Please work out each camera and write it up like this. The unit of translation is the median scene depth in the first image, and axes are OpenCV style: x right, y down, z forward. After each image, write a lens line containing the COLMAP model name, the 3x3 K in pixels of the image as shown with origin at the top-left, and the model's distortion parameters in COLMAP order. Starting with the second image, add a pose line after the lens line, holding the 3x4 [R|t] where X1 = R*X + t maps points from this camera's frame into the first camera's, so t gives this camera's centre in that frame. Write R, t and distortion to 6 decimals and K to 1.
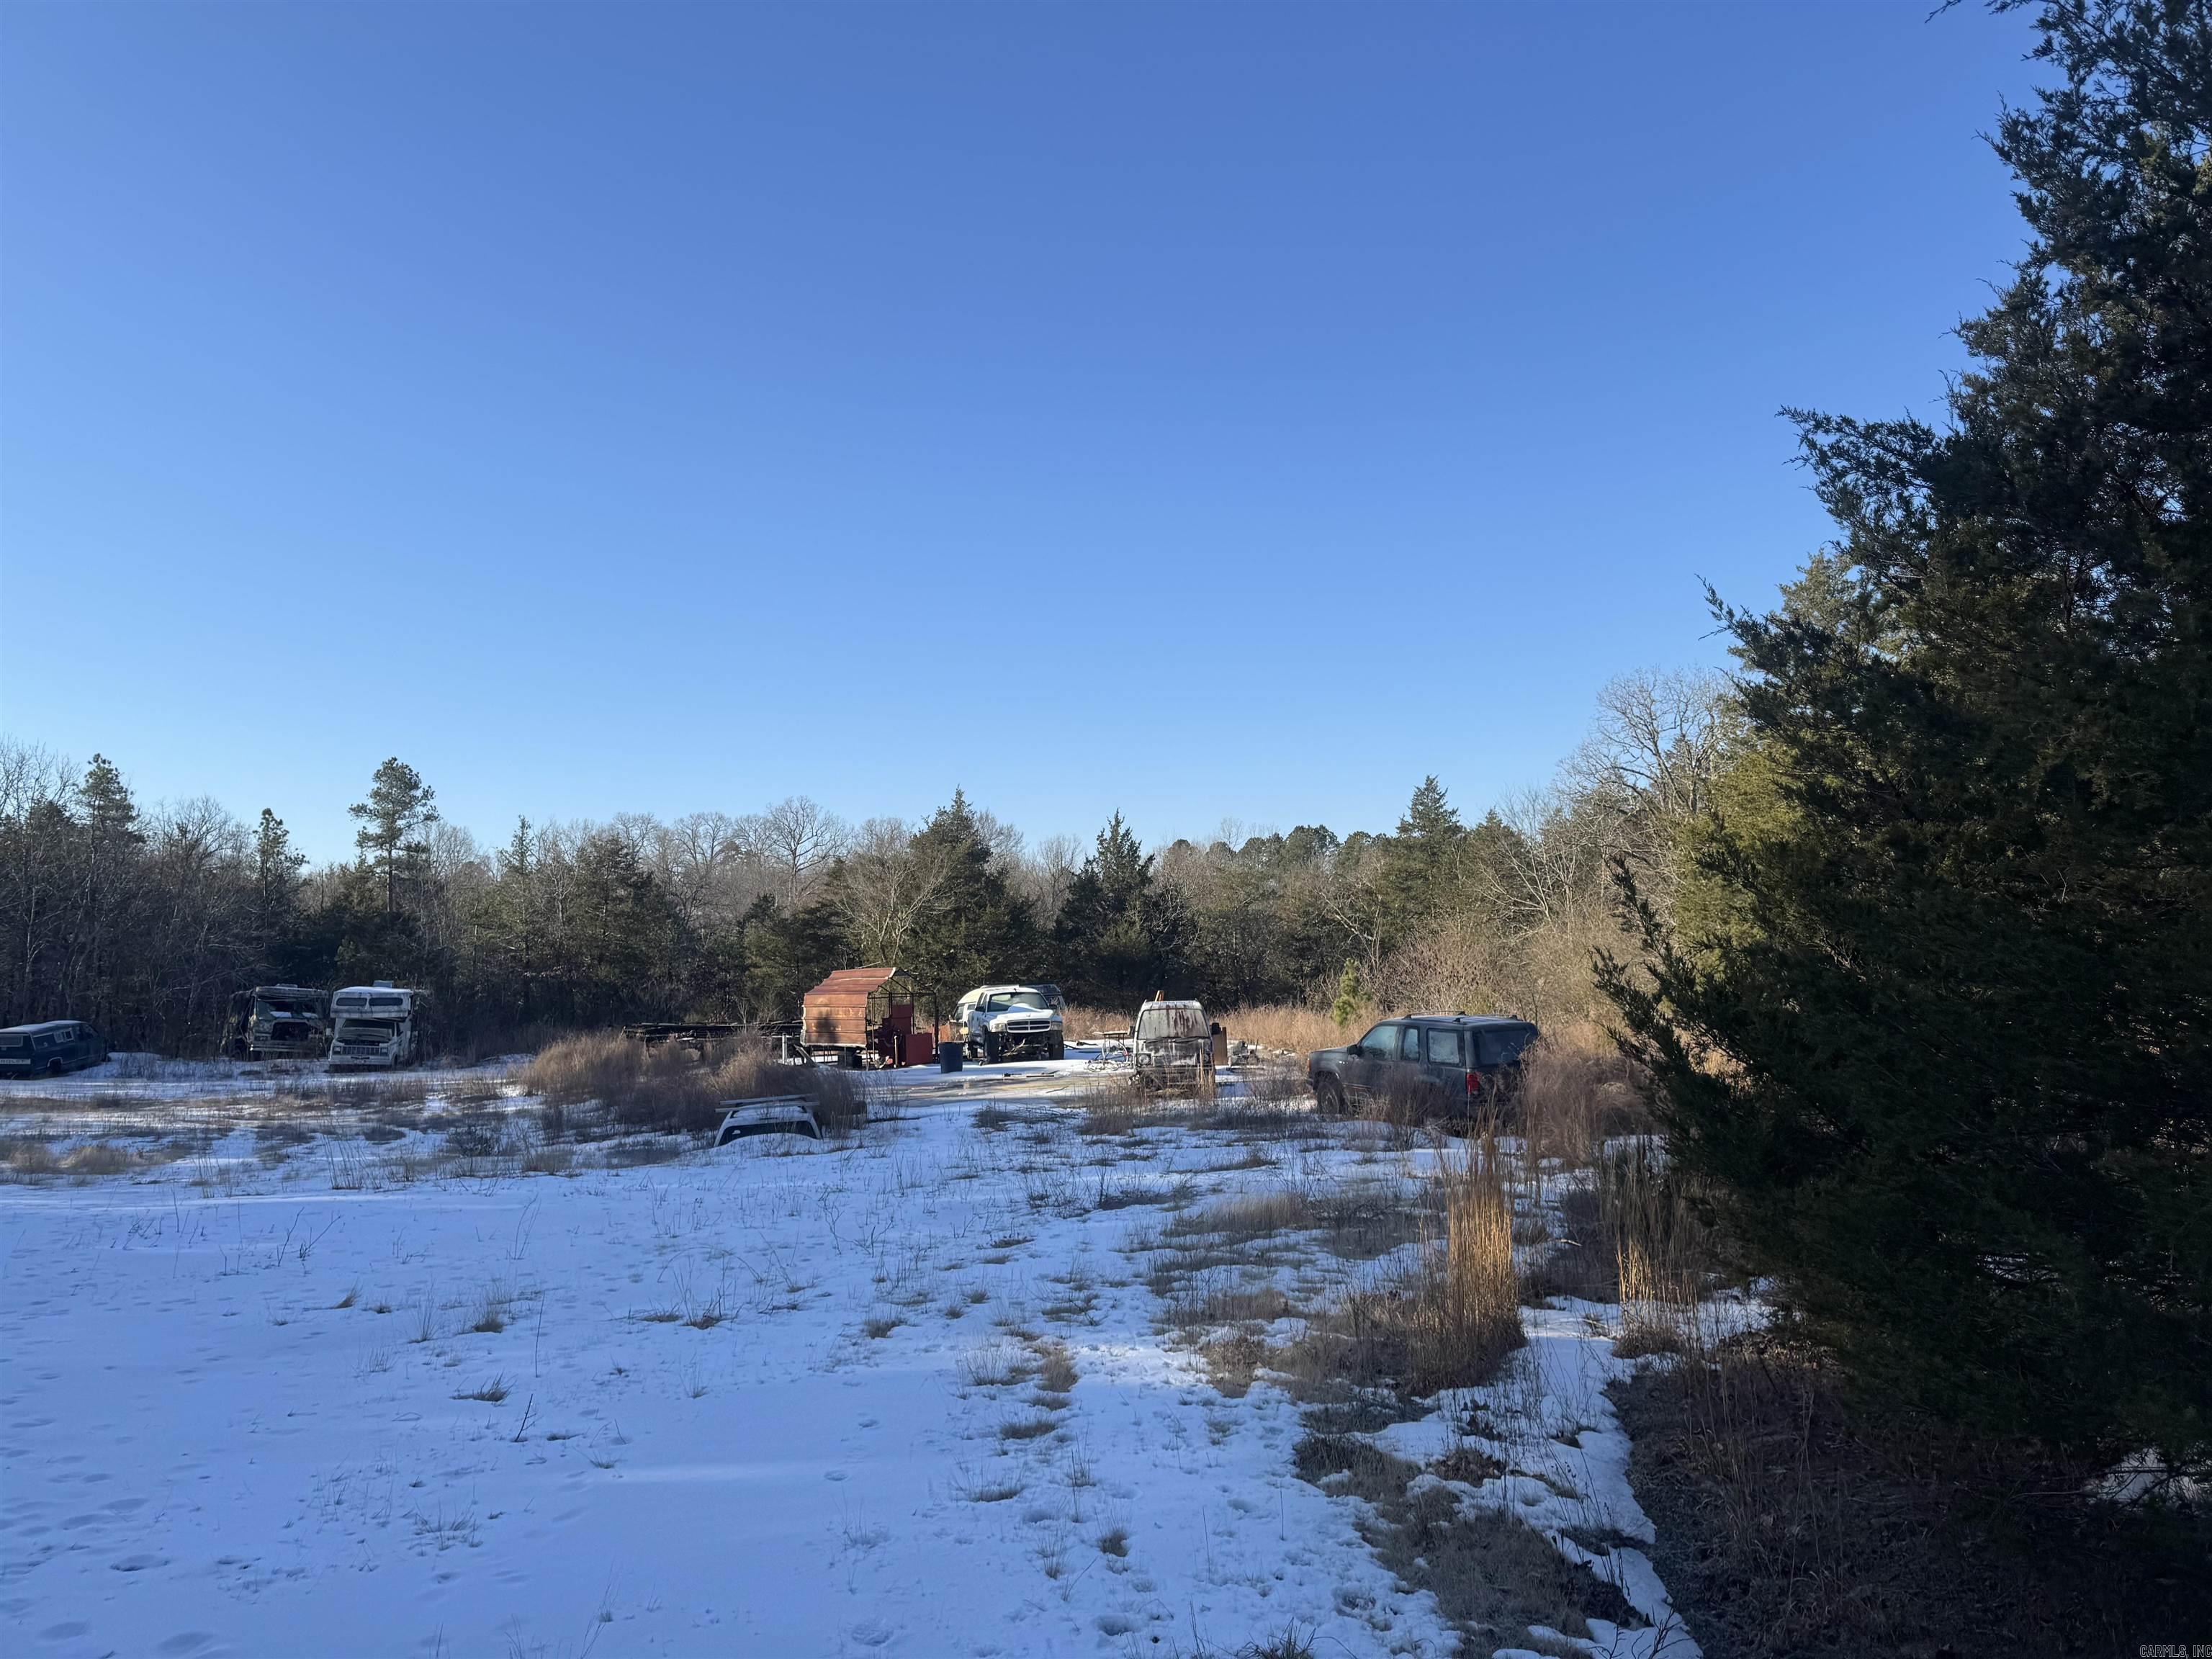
lens RADIAL K [[1549.3, 0, 1096.7], [0, 1549.3, 804.9], [0, 0, 1]] dist [0.033325, -0.031370]
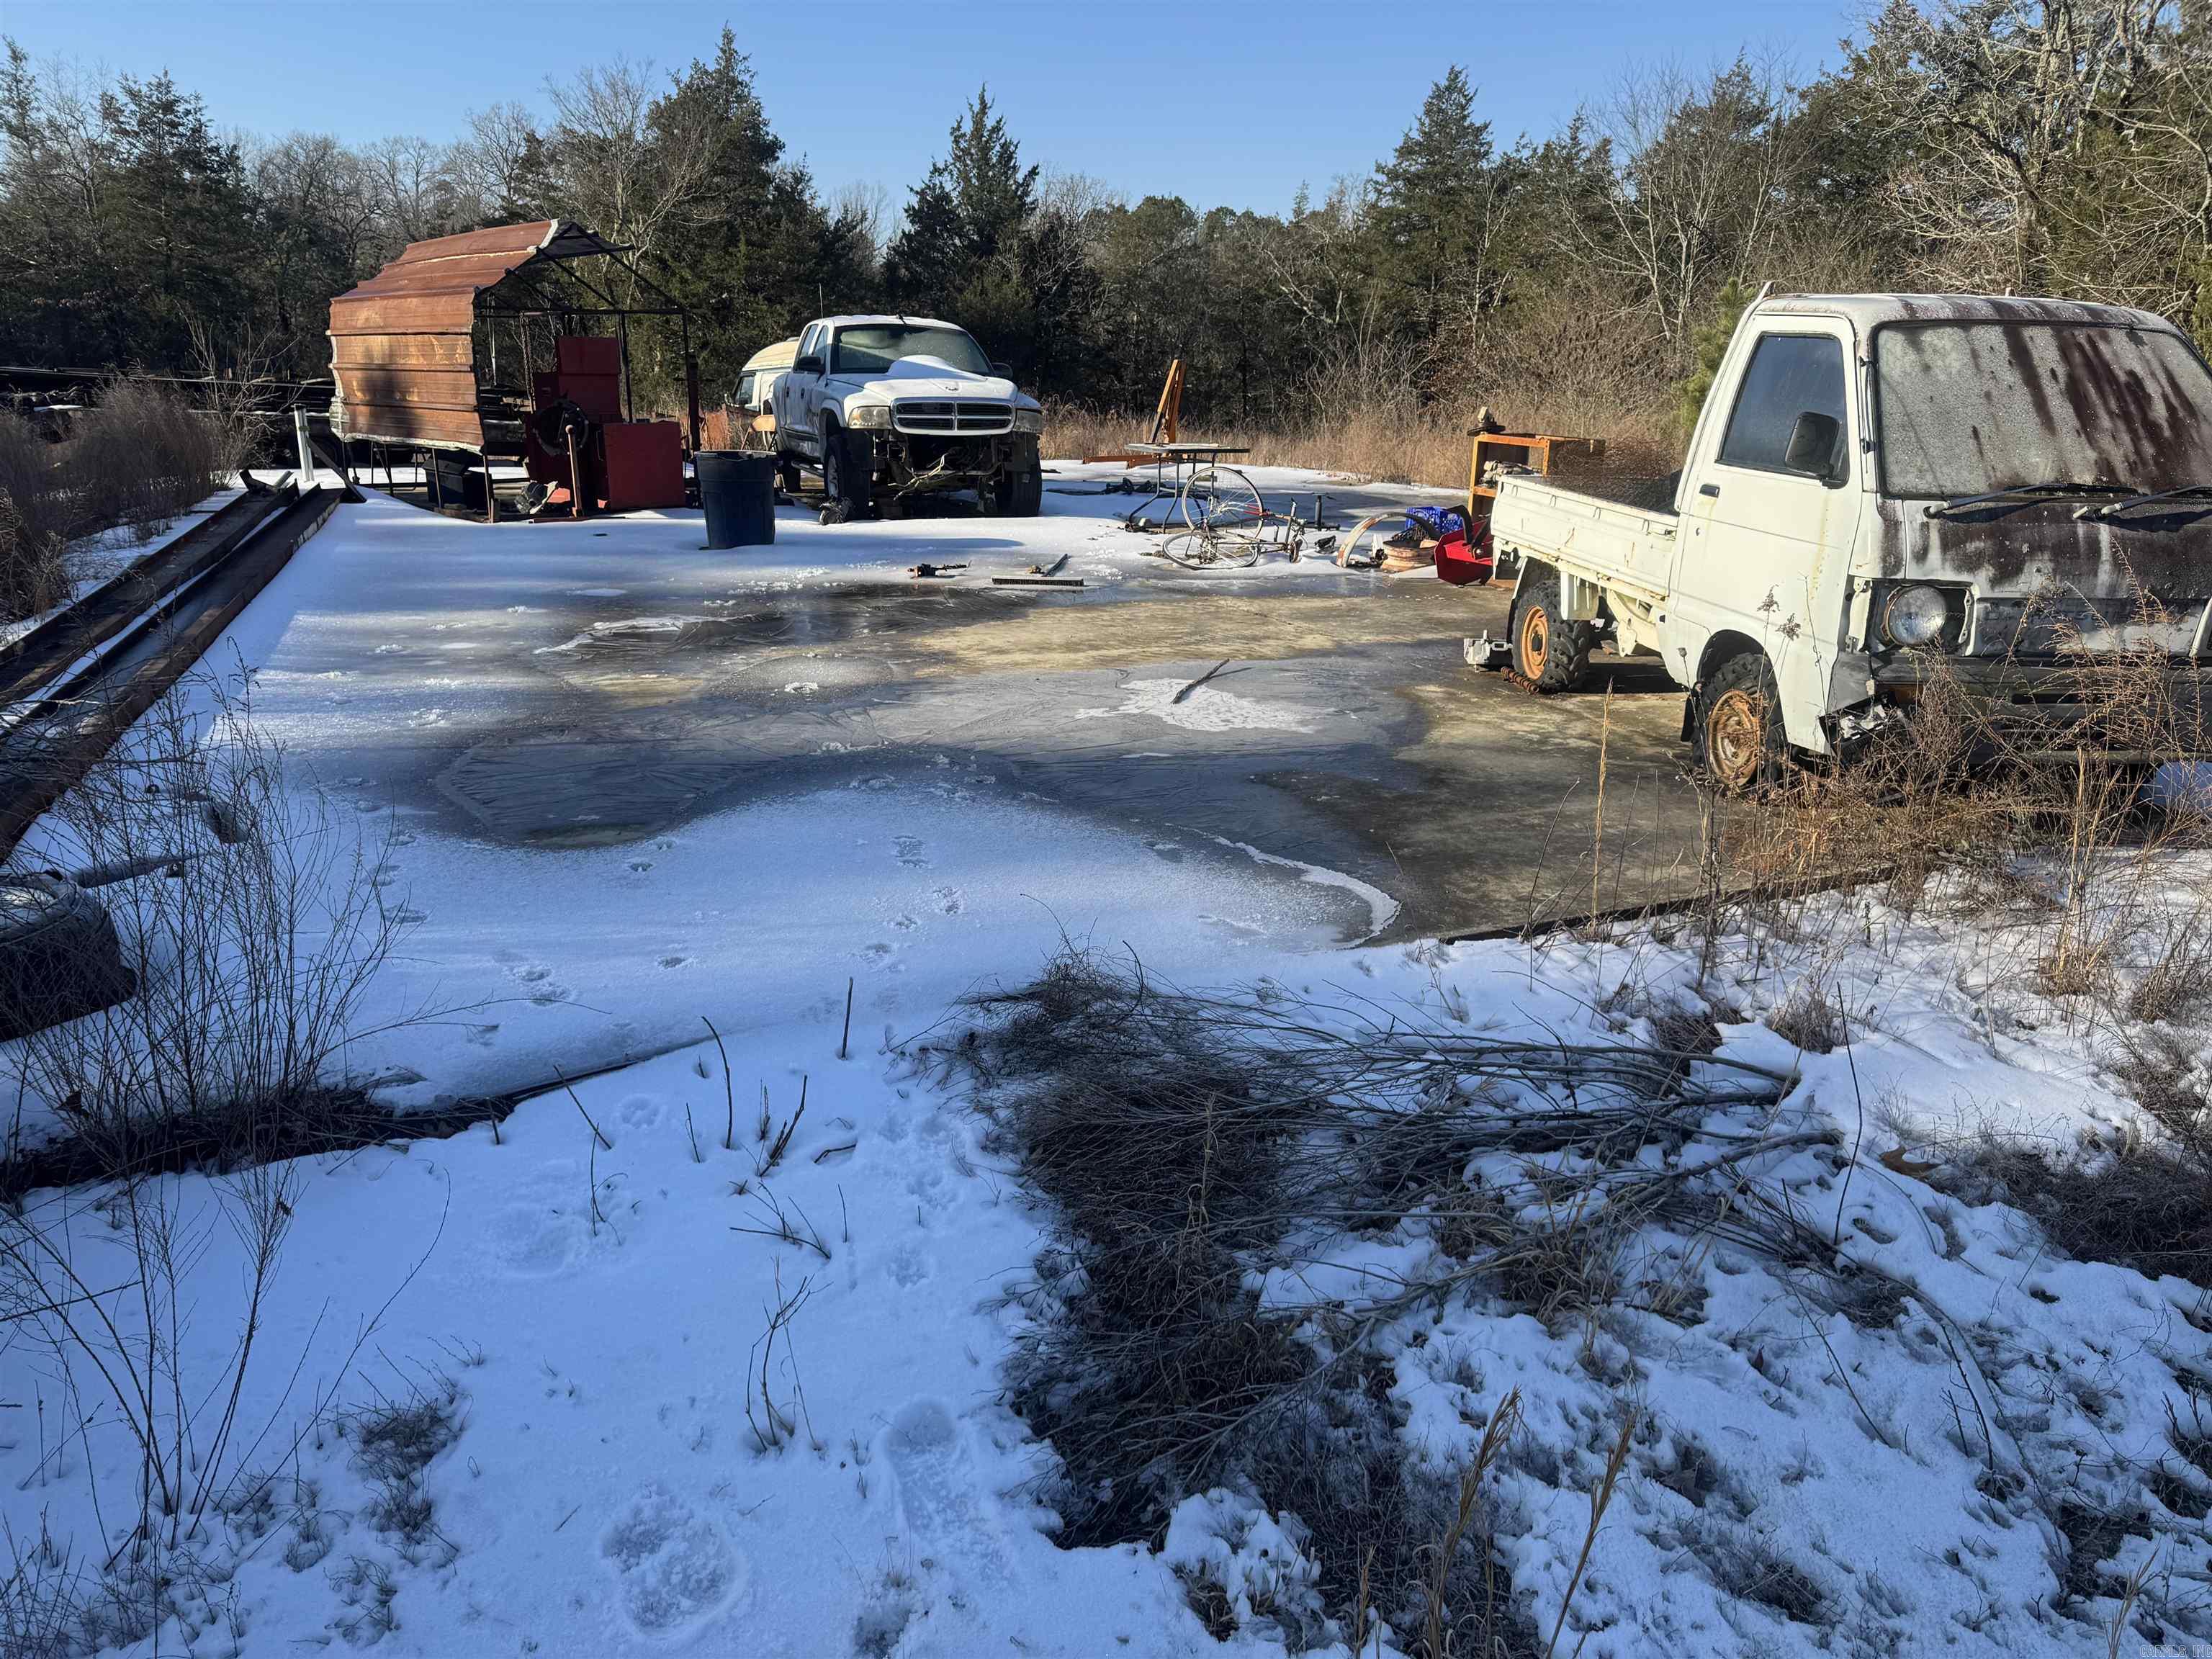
lens RADIAL K [[1549.3, 0, 1112.0], [0, 1549.3, 821.9], [0, 0, 1]] dist [0.033325, -0.031370]
pose [[0.988749, 0.007429, 0.149400, -0.029759], [-0.062847, 0.926969, 0.369836, 0.046253], [-0.135742, -0.375065, 0.917006, 0.308136]]
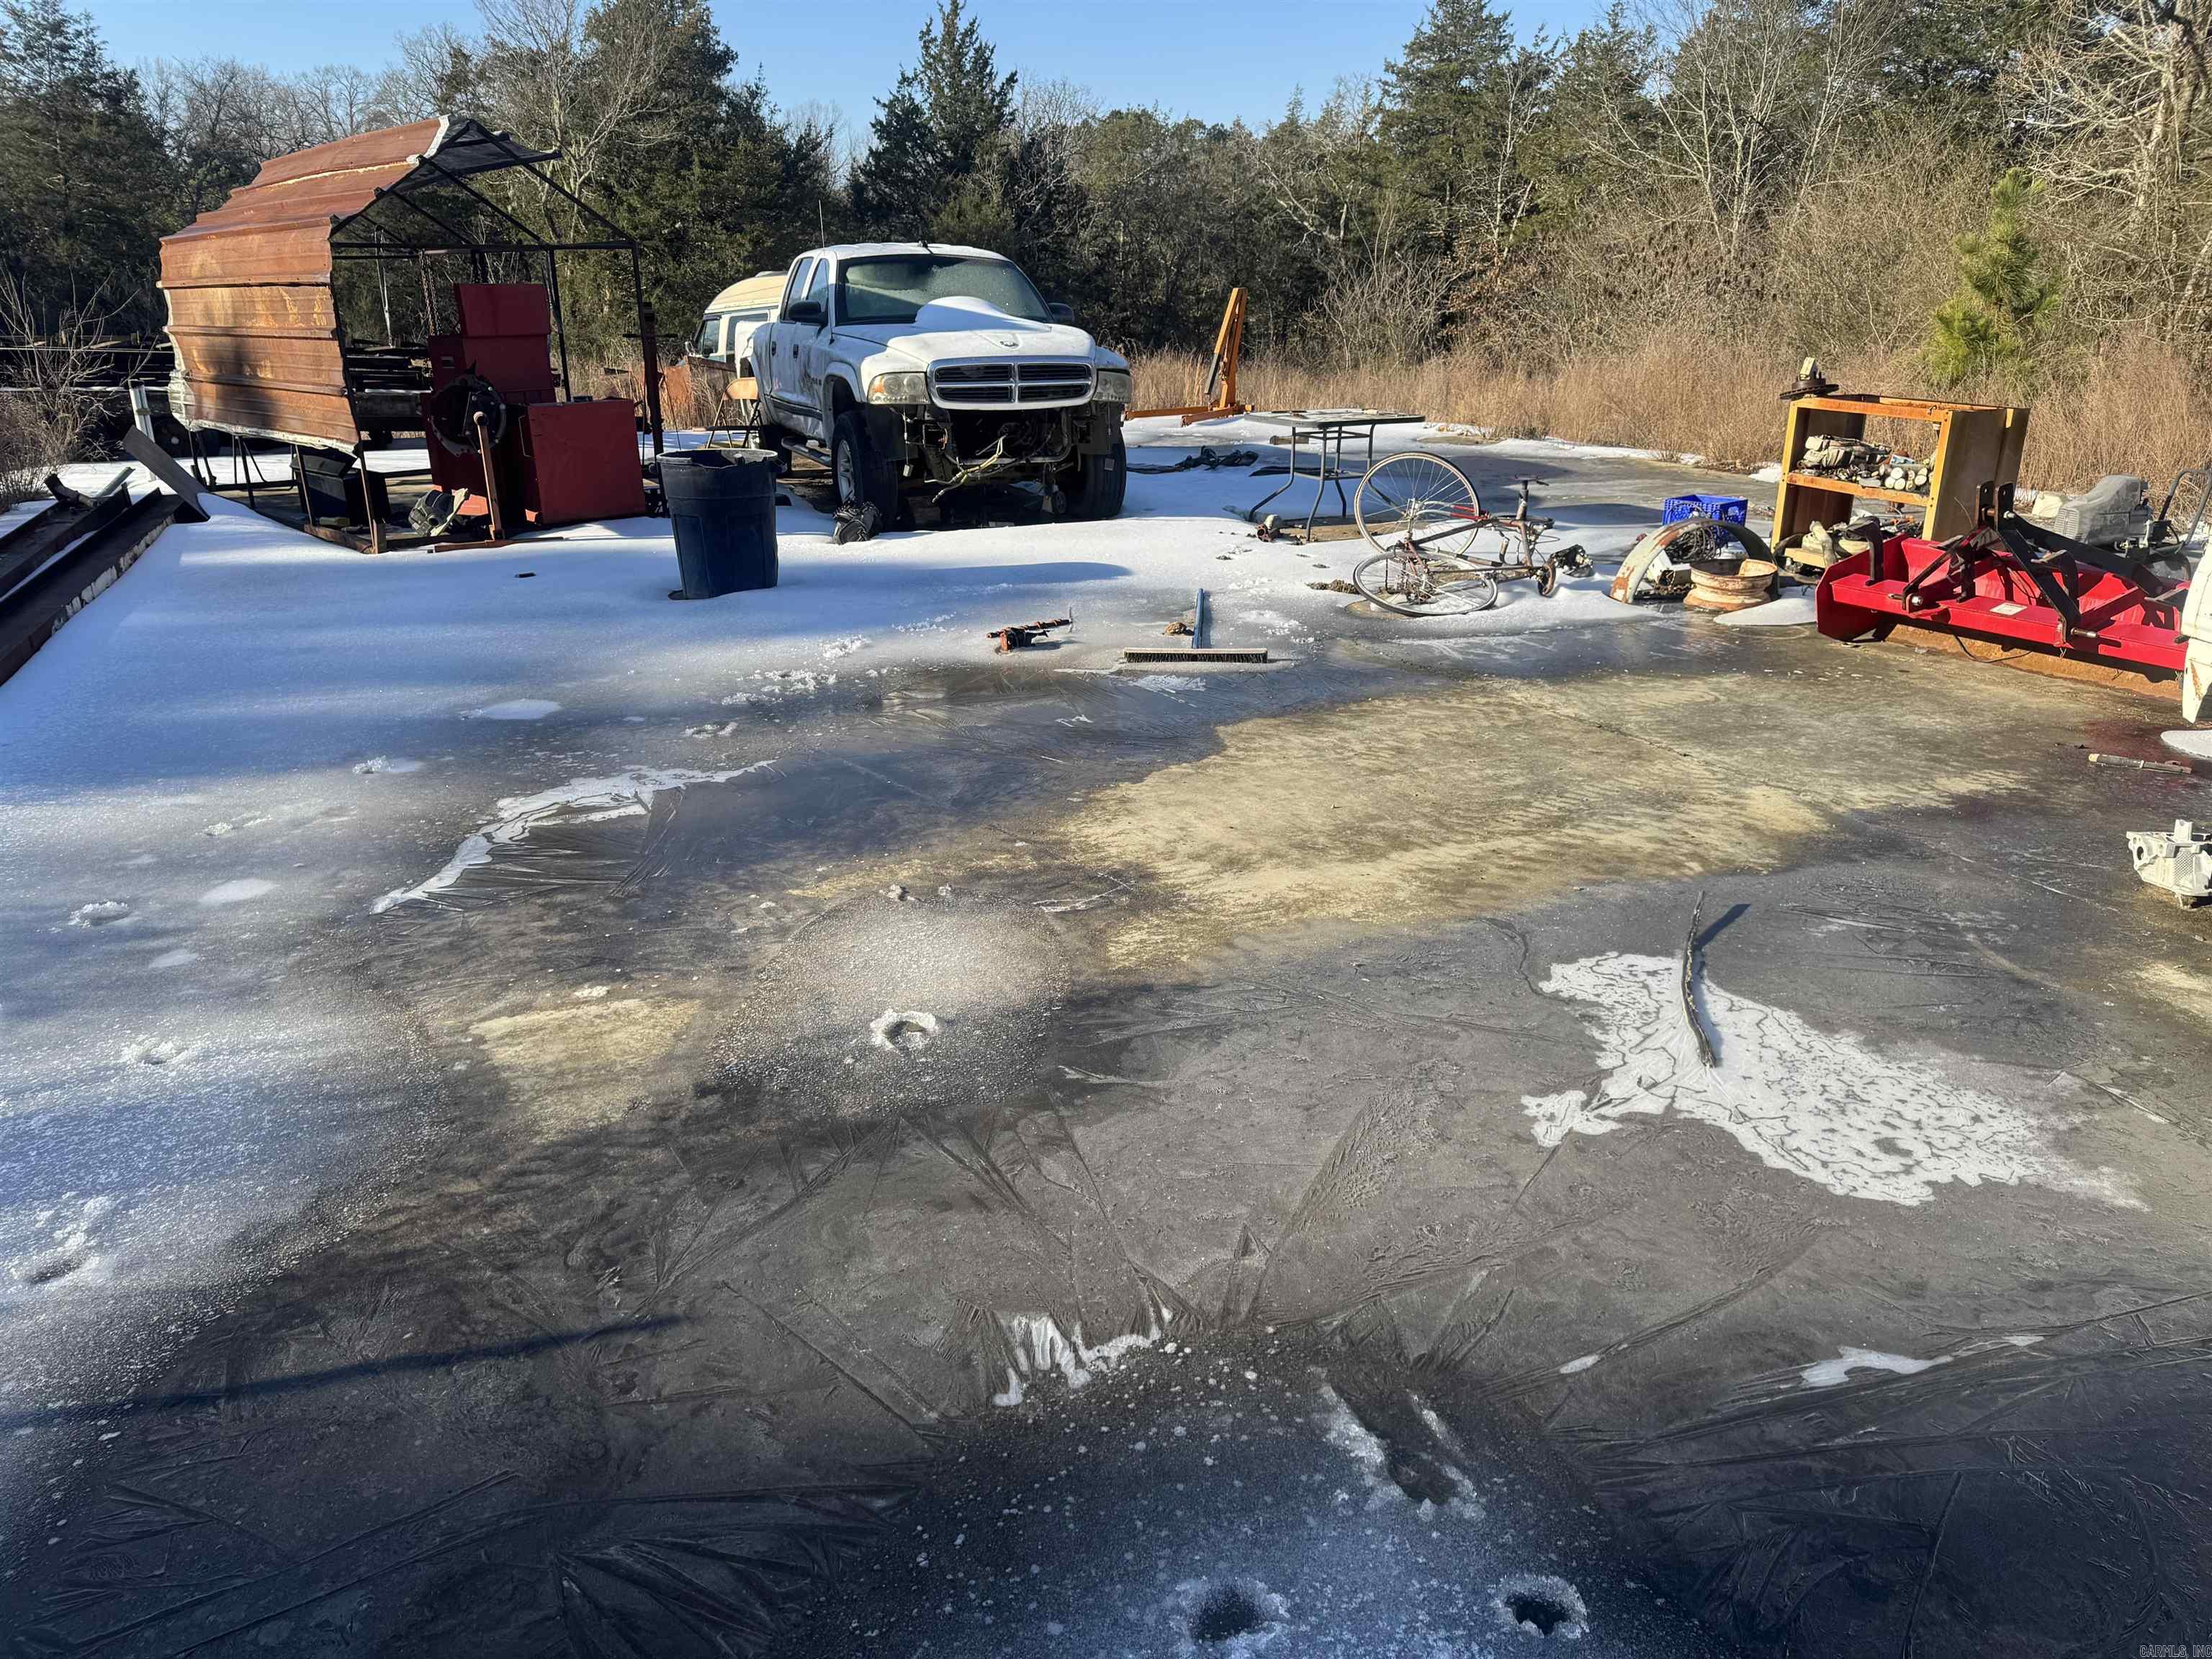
lens RADIAL K [[1549.3, 0, 1091.6], [0, 1549.3, 823.7], [0, 0, 1]] dist [0.033325, -0.031370]
pose [[0.987712, -0.023814, 0.154459, -0.035808], [-0.042361, 0.910532, 0.411264, 0.050198], [-0.150433, -0.412753, 0.898334, 0.360030]]
